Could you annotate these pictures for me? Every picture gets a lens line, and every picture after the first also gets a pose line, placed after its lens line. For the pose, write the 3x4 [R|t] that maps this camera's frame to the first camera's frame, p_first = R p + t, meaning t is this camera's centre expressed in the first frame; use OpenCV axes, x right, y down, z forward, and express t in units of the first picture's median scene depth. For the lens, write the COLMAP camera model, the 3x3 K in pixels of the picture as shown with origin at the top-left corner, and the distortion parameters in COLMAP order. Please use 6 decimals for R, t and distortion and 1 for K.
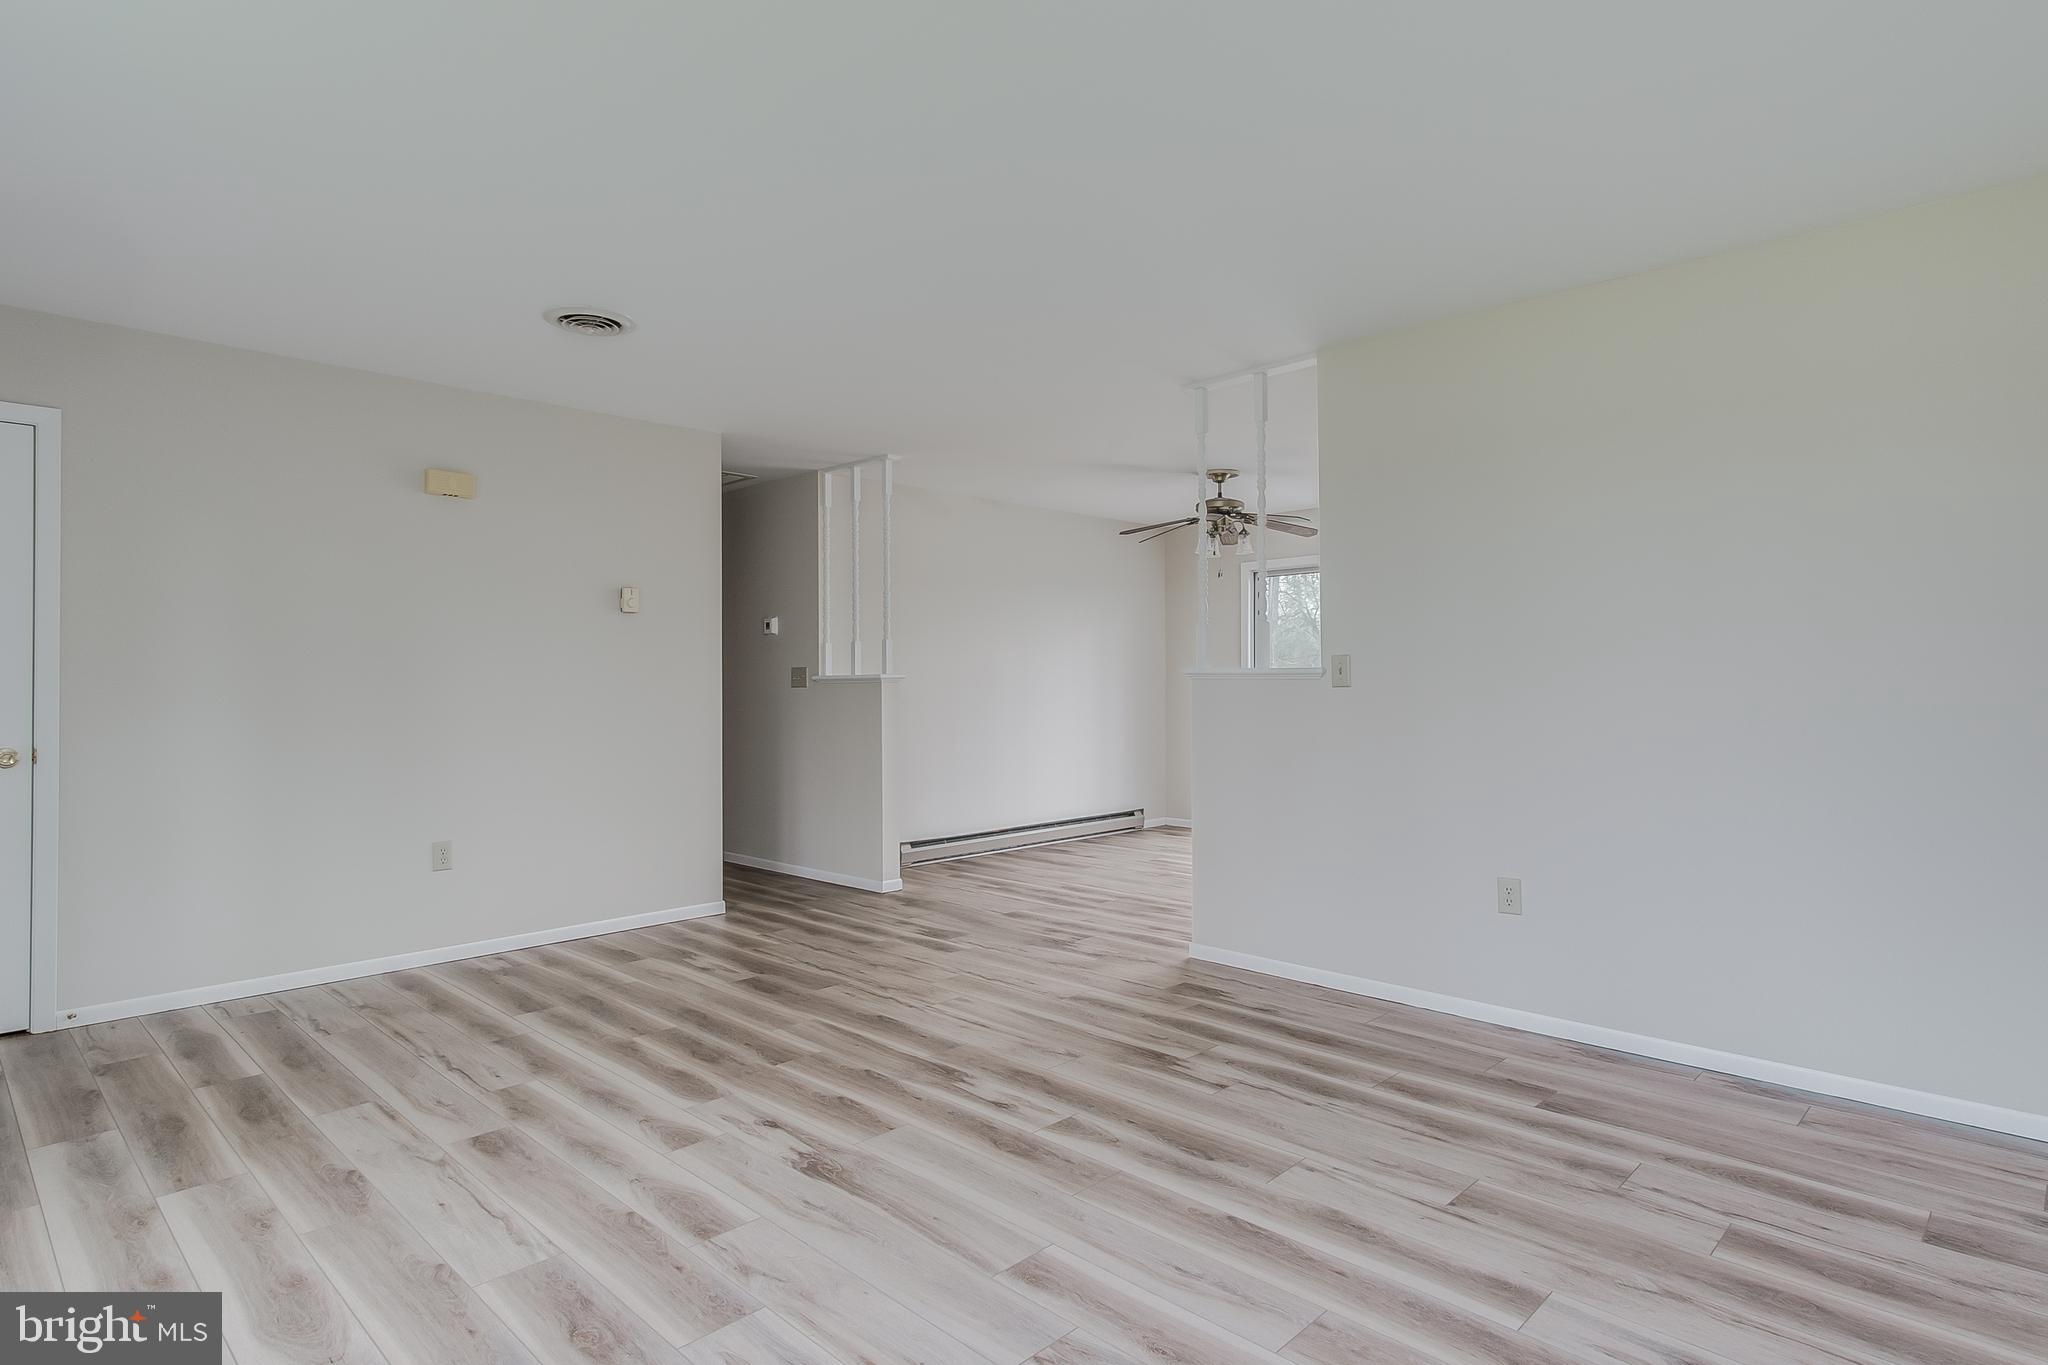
lens RADIAL K [[1095.5, 0, 1034.9], [0, 1095.5, 686.0], [0, 0, 1]] dist [0.005825, 0.002262]
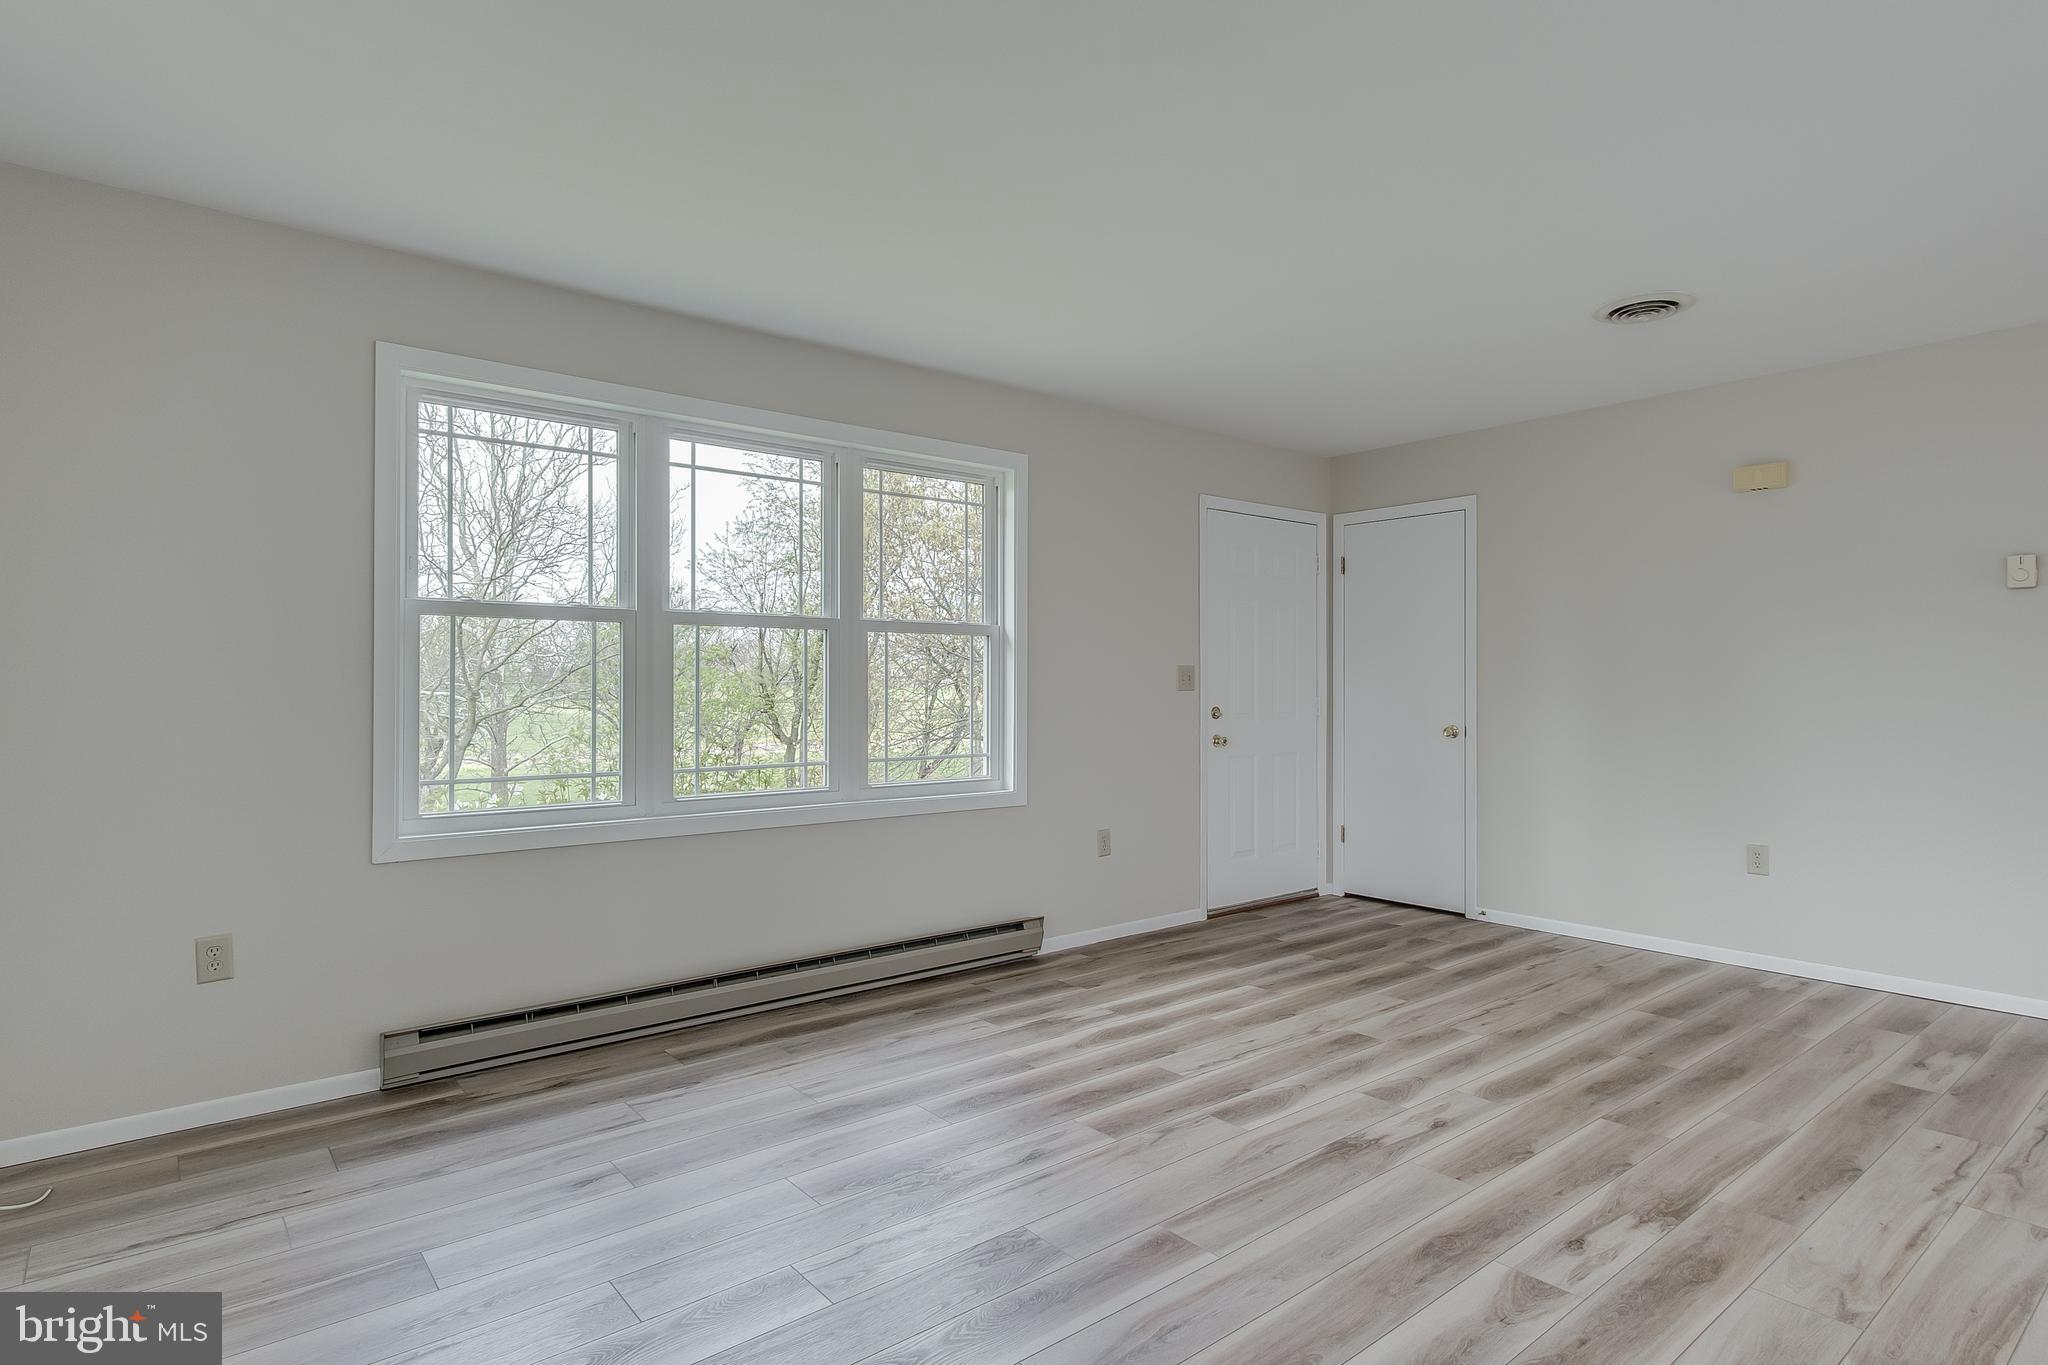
lens RADIAL K [[1095.5, 0, 1027.3], [0, 1095.5, 678.1], [0, 0, 1]] dist [0.005825, 0.002262]
pose [[-0.118288, -0.000094, -0.992979, 0.720527], [-0.001512, 0.999999, 0.000085, -0.007096], [0.992978, 0.001511, -0.118288, 0.671438]]
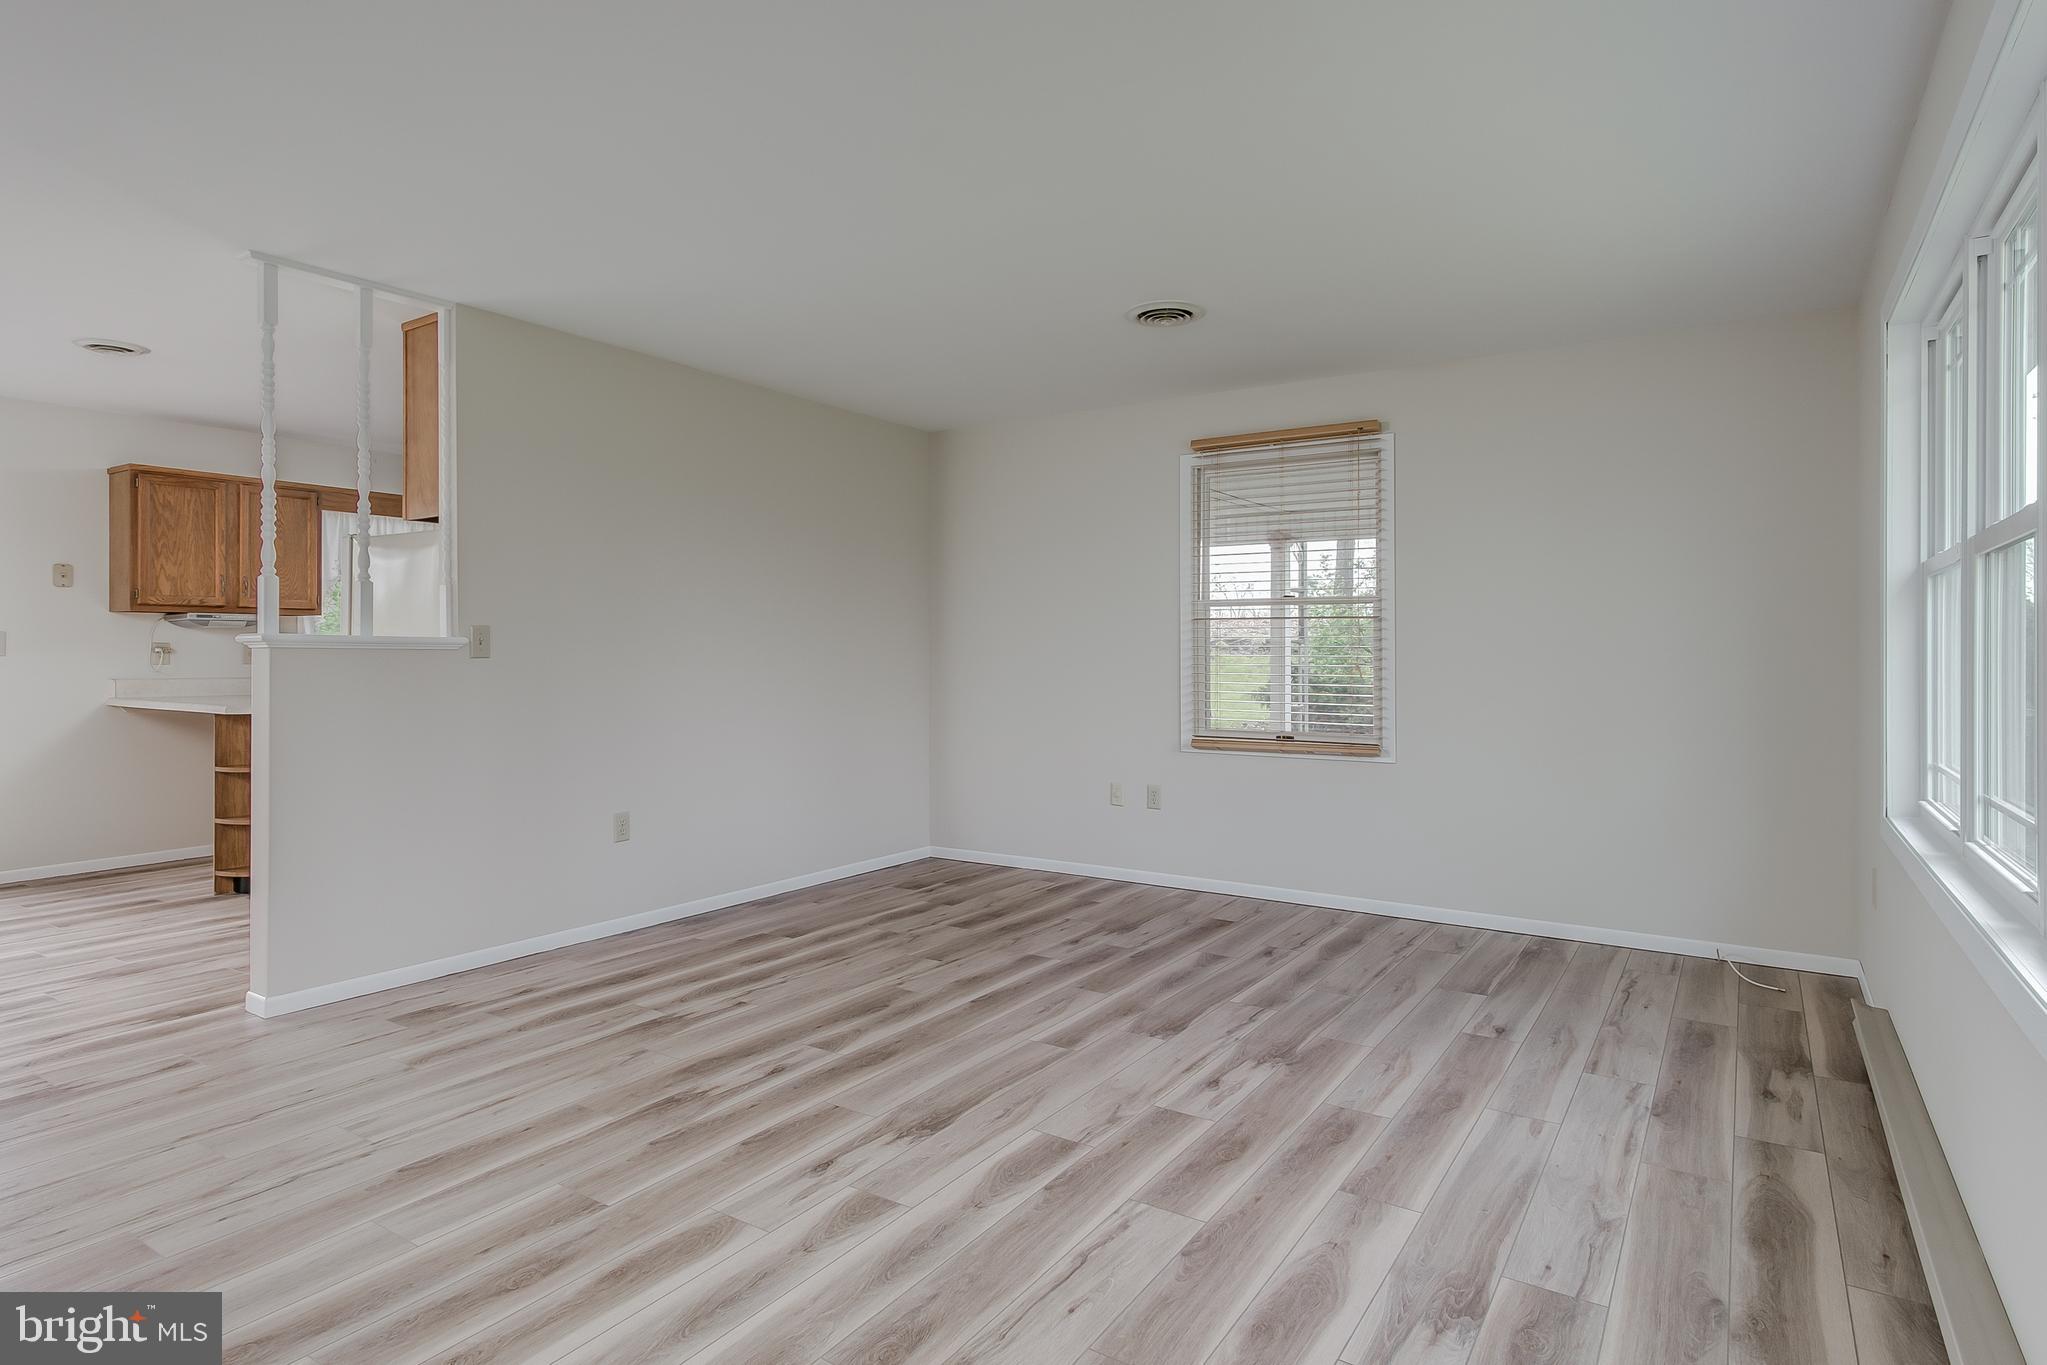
lens RADIAL K [[1095.0, 0, 1030.0], [0, 1095.0, 649.6], [0, 0, 1]] dist [0.005825, 0.002262]
pose [[-0.188228, 0.006747, 0.982102, -1.008629], [0.001474, 0.999977, -0.006588, 0.000153], [-0.982124, 0.000208, -0.188234, 0.903897]]
